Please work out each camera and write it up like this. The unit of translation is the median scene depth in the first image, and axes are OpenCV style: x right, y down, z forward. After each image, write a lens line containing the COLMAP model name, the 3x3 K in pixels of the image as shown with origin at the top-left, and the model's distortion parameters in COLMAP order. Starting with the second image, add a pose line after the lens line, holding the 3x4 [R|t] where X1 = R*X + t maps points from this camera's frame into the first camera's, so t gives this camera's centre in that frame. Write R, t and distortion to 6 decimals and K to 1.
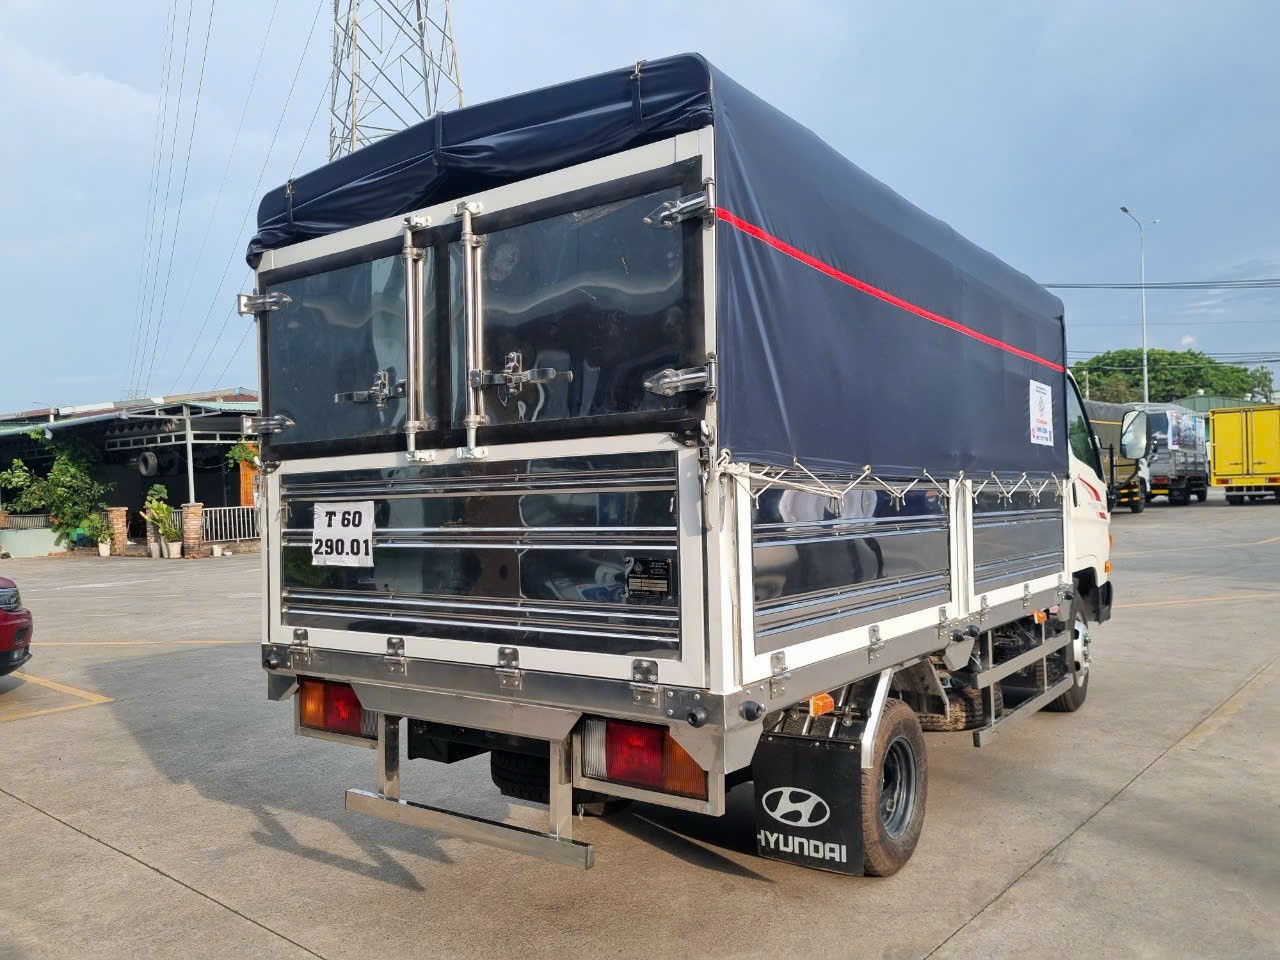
lens RADIAL K [[1000.8, 0, 642.0], [0, 1000.8, 484.6], [0, 0, 1]] dist [0.003030, 0.002095]
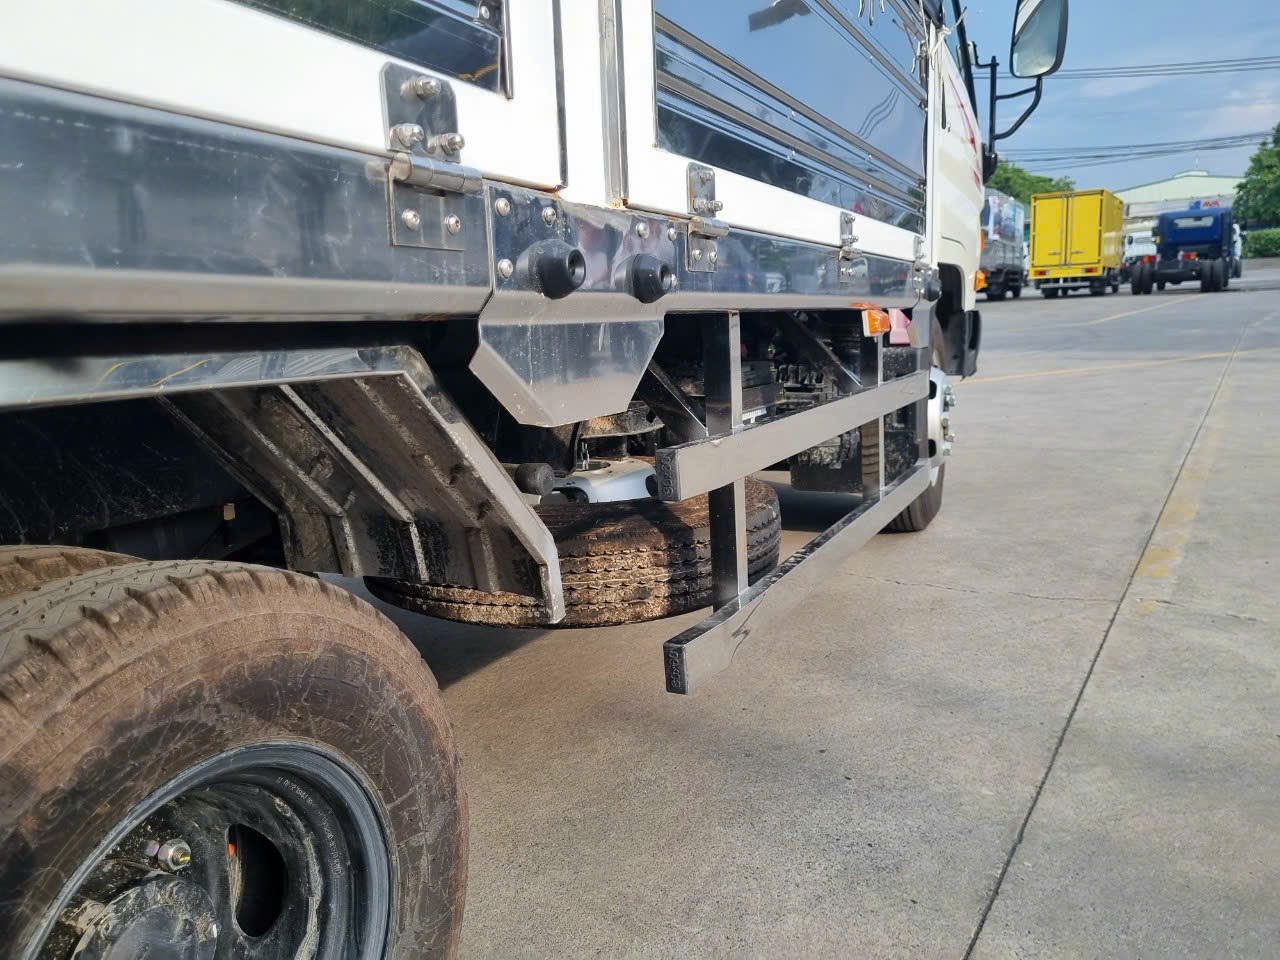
lens RADIAL K [[1000.8, 0, 639.4], [0, 1000.8, 478.6], [0, 0, 1]] dist [0.003030, 0.002095]
pose [[0.985963, -0.042763, 0.161392, 0.188898], [0.014637, 0.985061, 0.171584, 0.100932], [-0.166319, -0.166813, 0.971860, 0.491549]]
